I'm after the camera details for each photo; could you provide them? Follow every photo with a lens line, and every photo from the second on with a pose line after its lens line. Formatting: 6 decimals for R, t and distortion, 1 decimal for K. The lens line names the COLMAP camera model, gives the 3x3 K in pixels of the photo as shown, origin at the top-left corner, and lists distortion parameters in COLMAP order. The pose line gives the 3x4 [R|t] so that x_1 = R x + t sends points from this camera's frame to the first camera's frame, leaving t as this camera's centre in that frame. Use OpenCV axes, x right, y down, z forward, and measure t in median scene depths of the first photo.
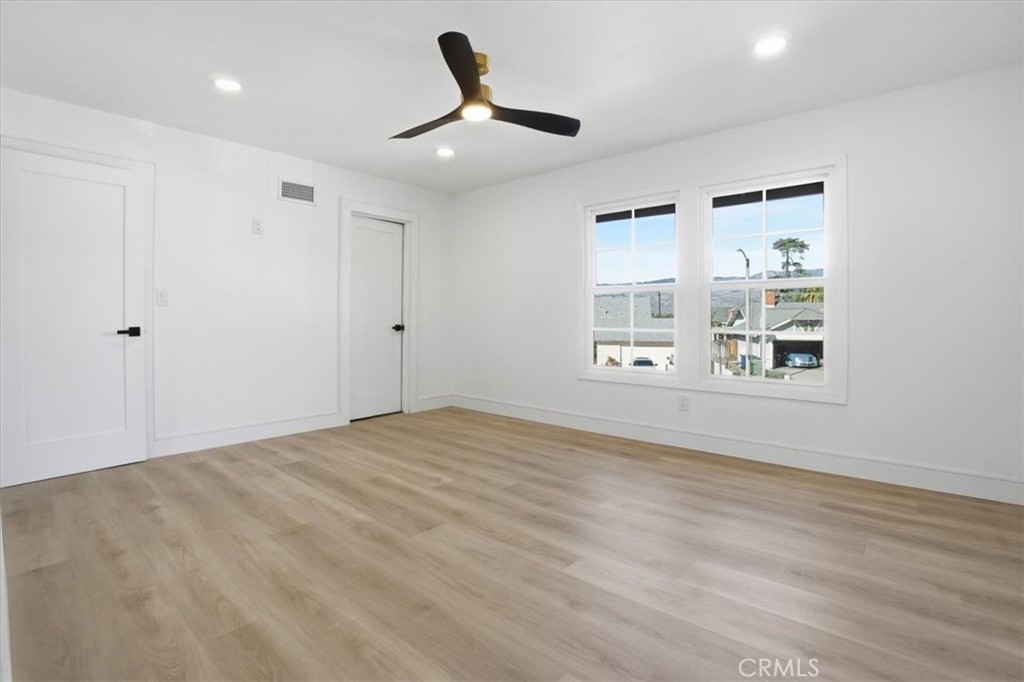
lens RADIAL K [[480.5, 0, 512.2], [0, 480.5, 317.4], [0, 0, 1]] dist [-0.060414, 0.010057]
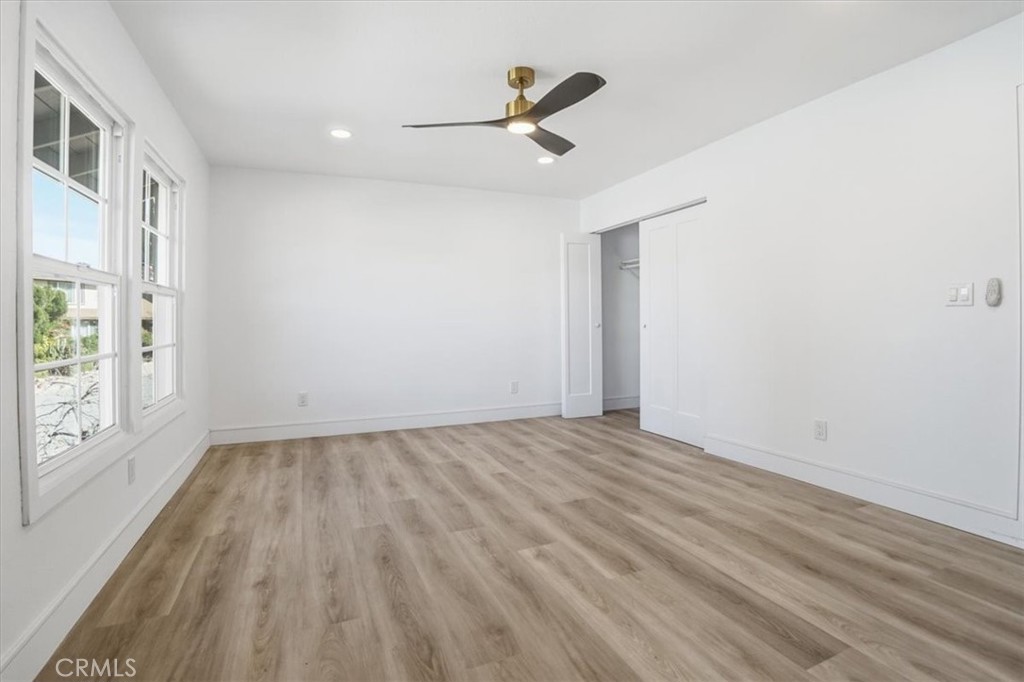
lens RADIAL K [[480.5, 0, 512.2], [0, 480.5, 317.4], [0, 0, 1]] dist [-0.060414, 0.010057]
pose [[-0.900145, 0.009742, 0.435482, -0.479401], [0.010292, 0.999946, -0.001097, -0.015216], [-0.435469, 0.003495, -0.900197, 1.842762]]
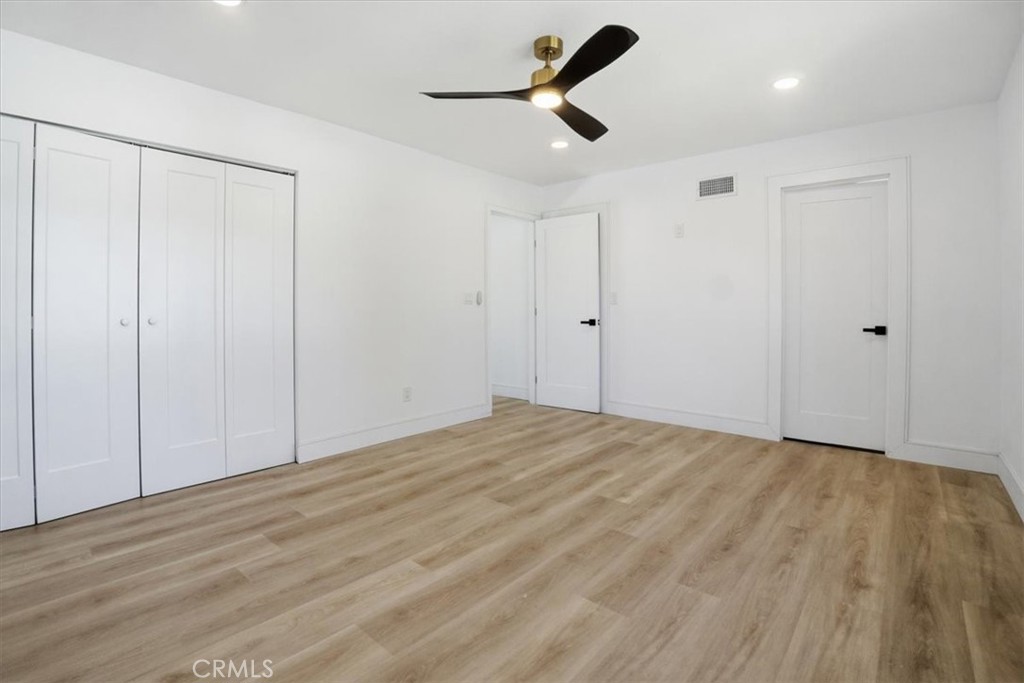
lens RADIAL K [[480.5, 0, 512.2], [0, 480.5, 317.9], [0, 0, 1]] dist [-0.060414, 0.010057]
pose [[0.001075, 0.011523, -0.999933, 0.813930], [-0.007681, 0.999904, 0.011514, -0.001737], [0.999970, 0.007668, 0.001164, 0.879723]]
